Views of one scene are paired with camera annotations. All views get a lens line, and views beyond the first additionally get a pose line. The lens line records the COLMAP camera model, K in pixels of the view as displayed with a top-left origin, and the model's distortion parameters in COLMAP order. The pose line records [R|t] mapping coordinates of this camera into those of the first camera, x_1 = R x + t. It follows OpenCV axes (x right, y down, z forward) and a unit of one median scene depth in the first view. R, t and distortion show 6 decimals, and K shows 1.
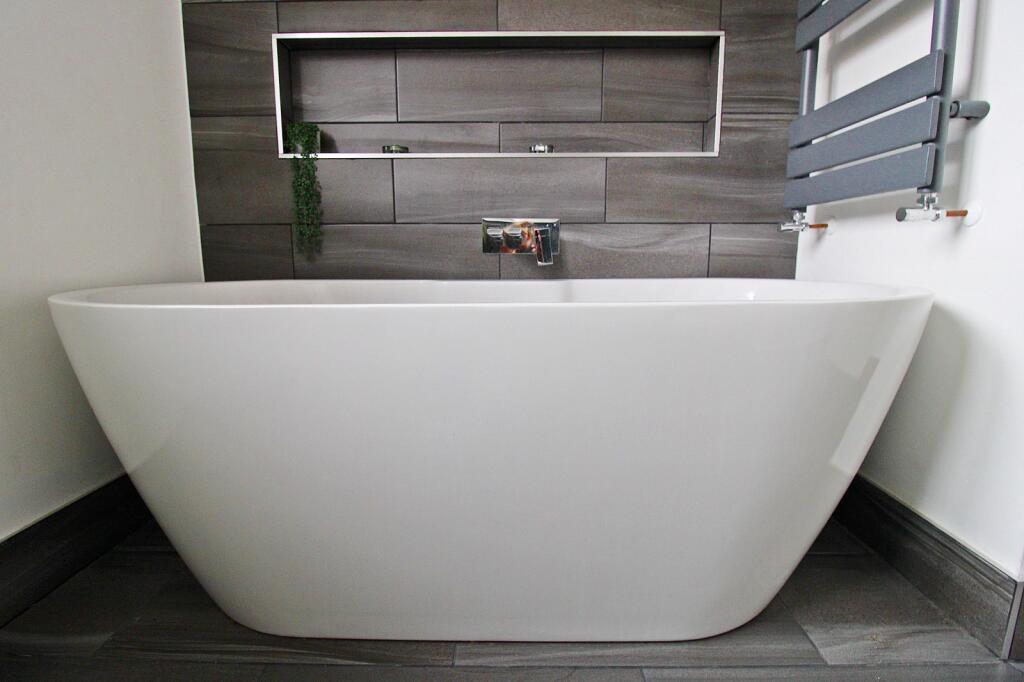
lens RADIAL K [[495.1, 0, 512.0], [0, 495.1, 341.0], [0, 0, 1]] dist [-0.000420, -0.000190]
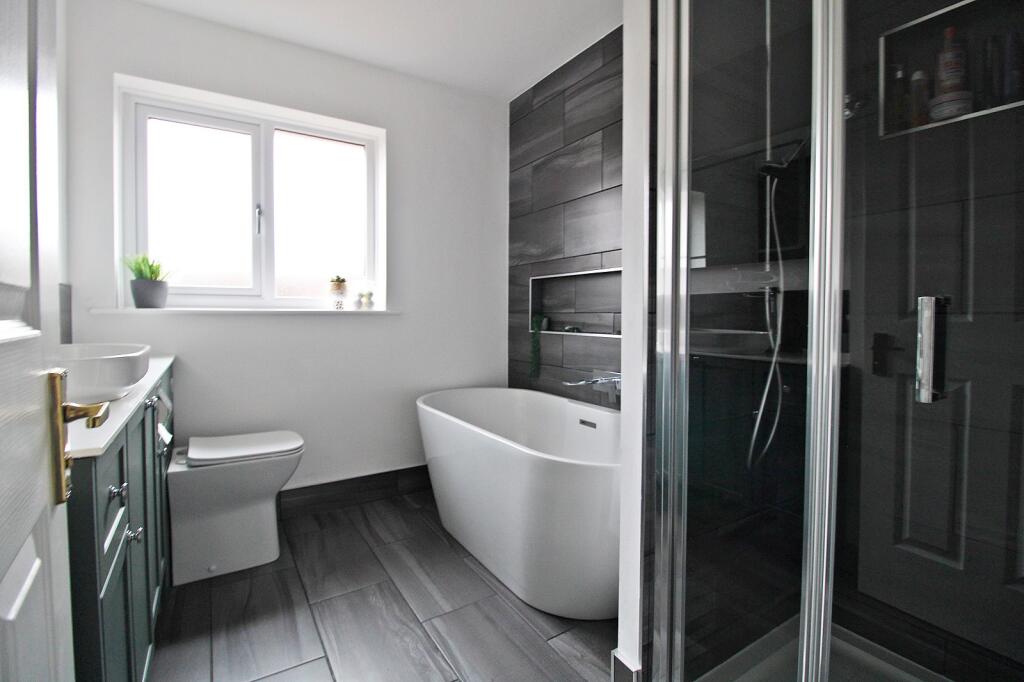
lens RADIAL K [[477.0, 0, 512.0], [0, 477.0, 326.3], [0, 0, 1]] dist [0.000131, -0.000024]
pose [[0.544629, 0.026959, -0.838244, 1.215292], [-0.119660, 0.991756, -0.045850, -0.289346], [0.830097, 0.125275, 0.543364, -0.189957]]
